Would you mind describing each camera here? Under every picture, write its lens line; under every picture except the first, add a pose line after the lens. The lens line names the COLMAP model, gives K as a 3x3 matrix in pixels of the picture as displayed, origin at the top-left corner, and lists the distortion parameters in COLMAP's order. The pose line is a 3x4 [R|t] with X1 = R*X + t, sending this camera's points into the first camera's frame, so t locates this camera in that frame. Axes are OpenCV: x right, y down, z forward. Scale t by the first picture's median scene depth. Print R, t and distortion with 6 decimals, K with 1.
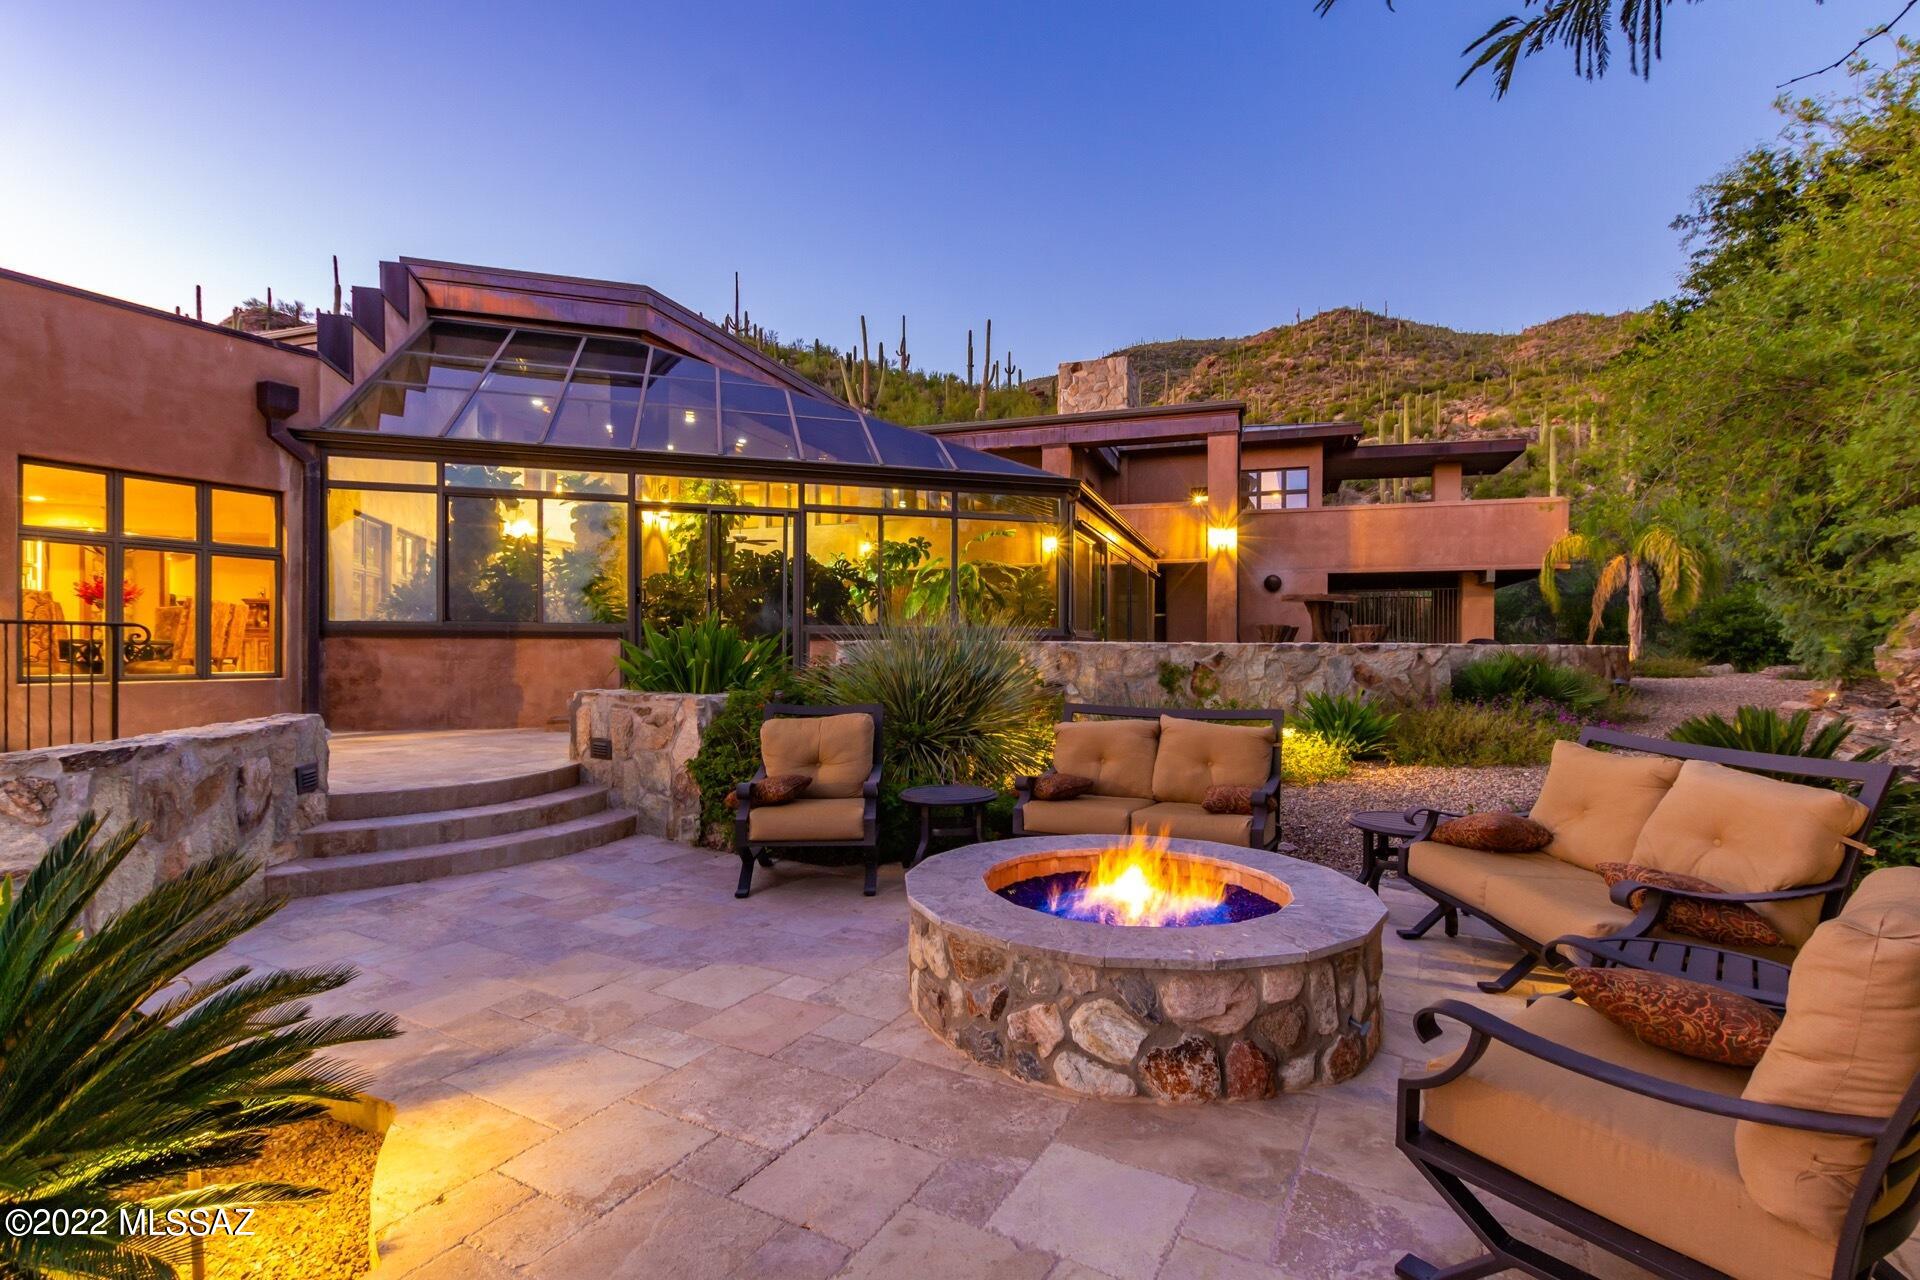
lens RADIAL K [[911.0, 0, 956.5], [0, 911.0, 655.5], [0, 0, 1]] dist [0.019923, -0.007843]
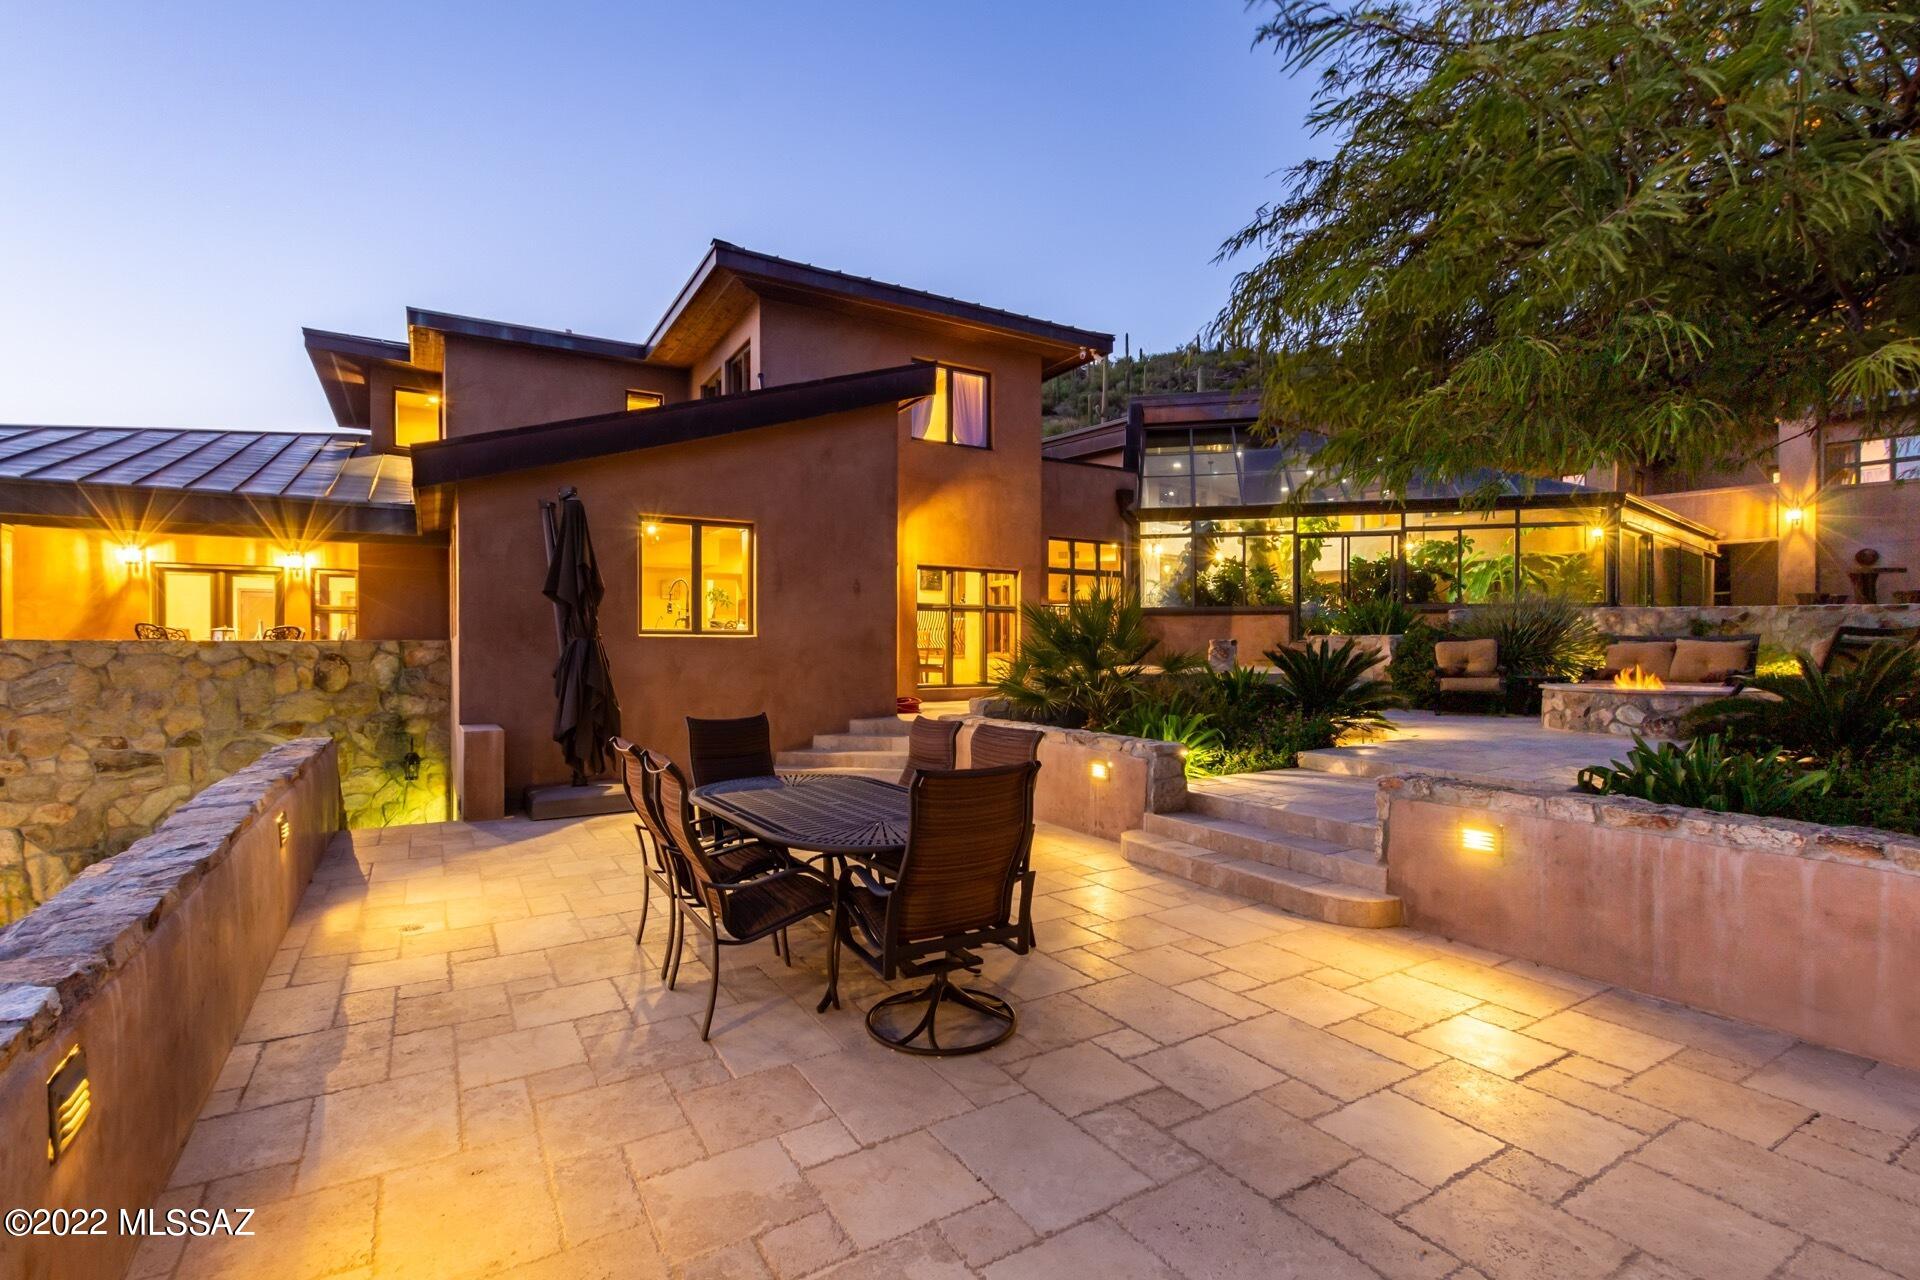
lens RADIAL K [[869.6, 0, 960.0], [0, 869.6, 640.0], [0, 0, 1]] dist [0.002213, 0.000660]
pose [[0.865687, -0.006526, -0.500544, -0.064475], [0.000732, 0.999930, -0.011772, 0.036296], [0.500586, 0.009825, 0.865631, -0.536559]]
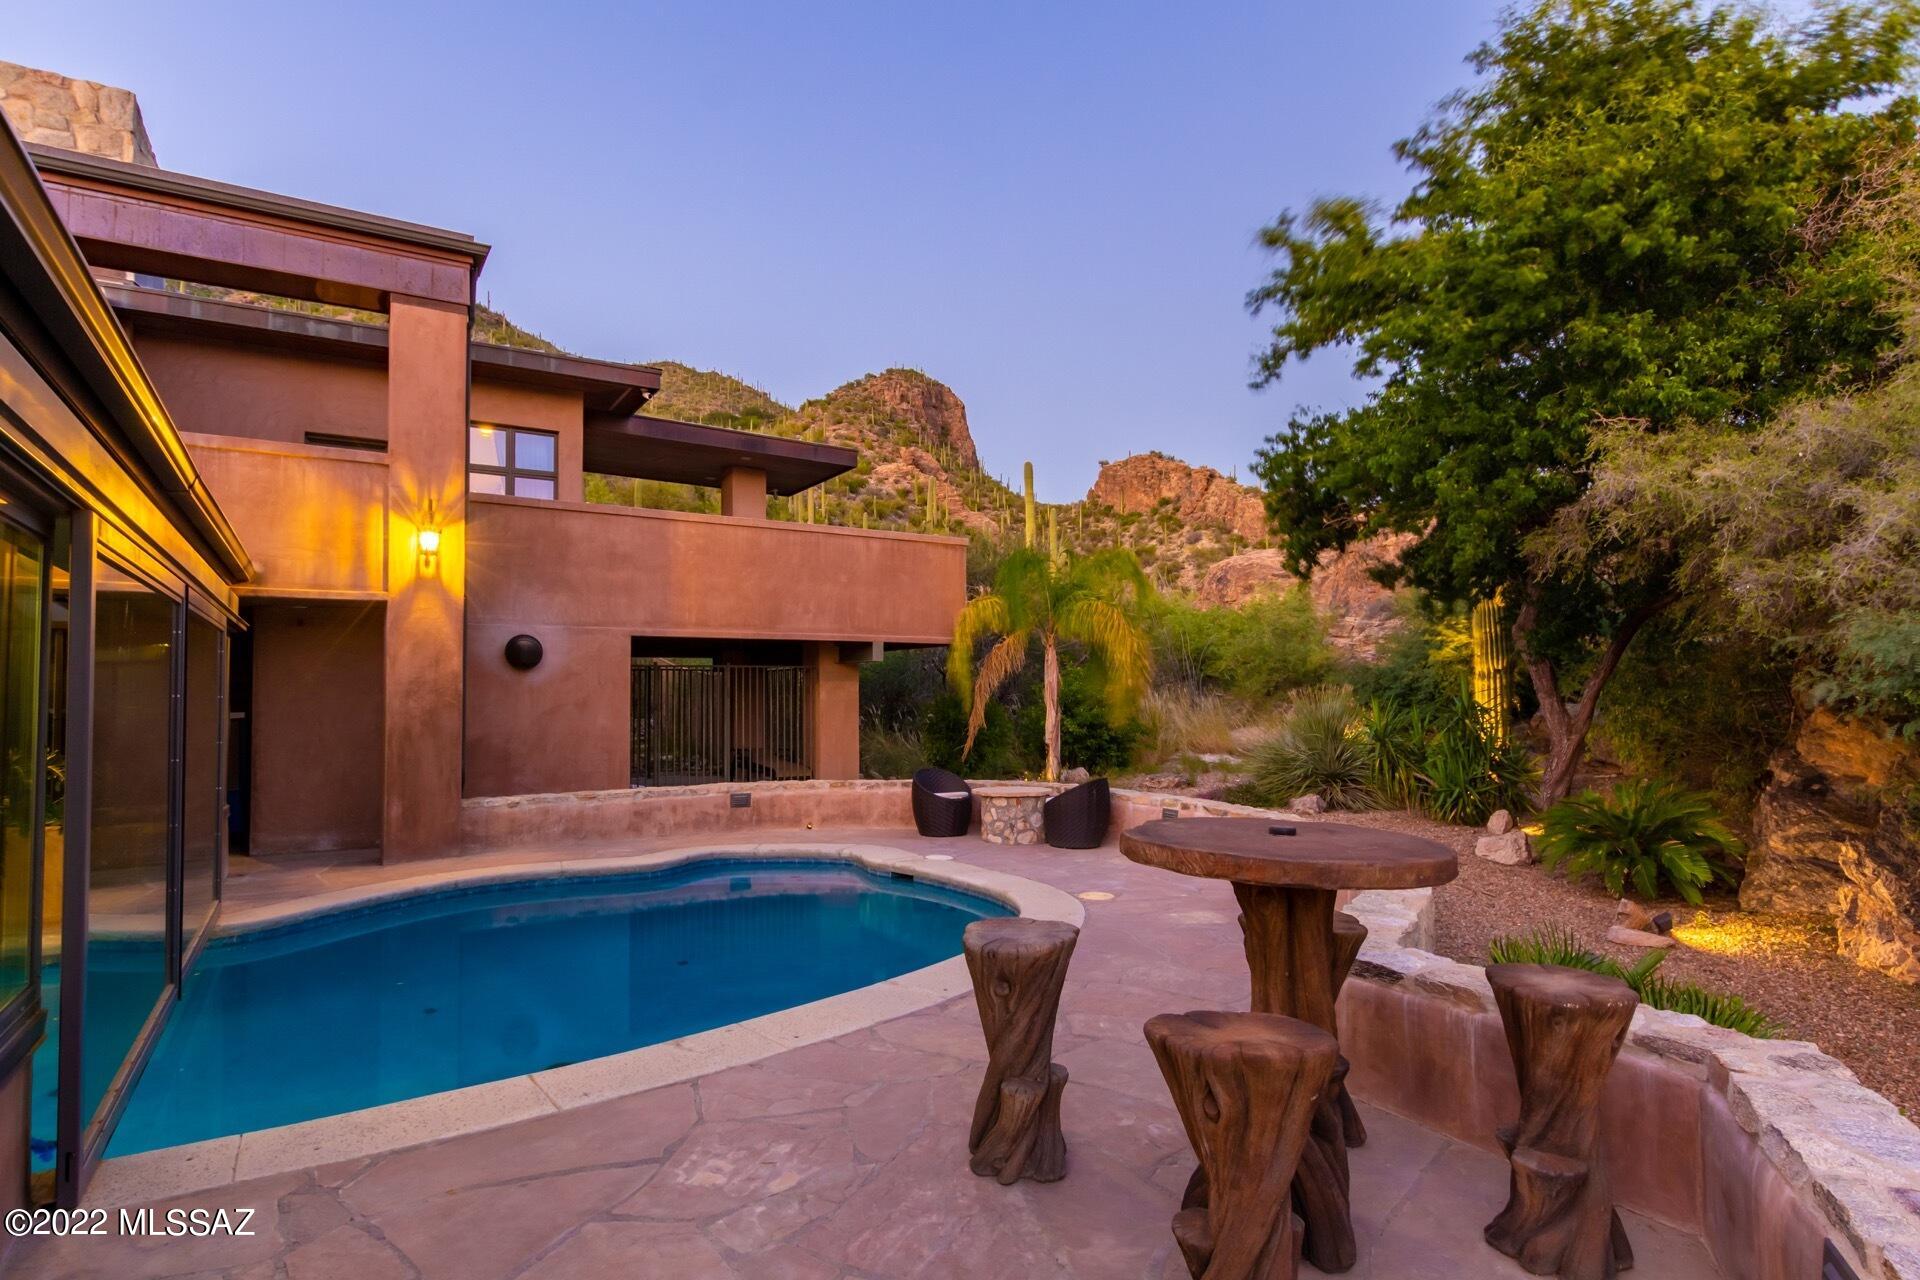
lens RADIAL K [[1016.7, 0, 960.0], [0, 1016.7, 640.0], [0, 0, 1]] dist [-0.000121, -0.000138]
pose [[0.620964, 0.028029, 0.783338, 0.115779], [0.018129, 0.998580, -0.050102, -0.086641], [-0.783629, 0.045313, 0.619574, 0.780266]]
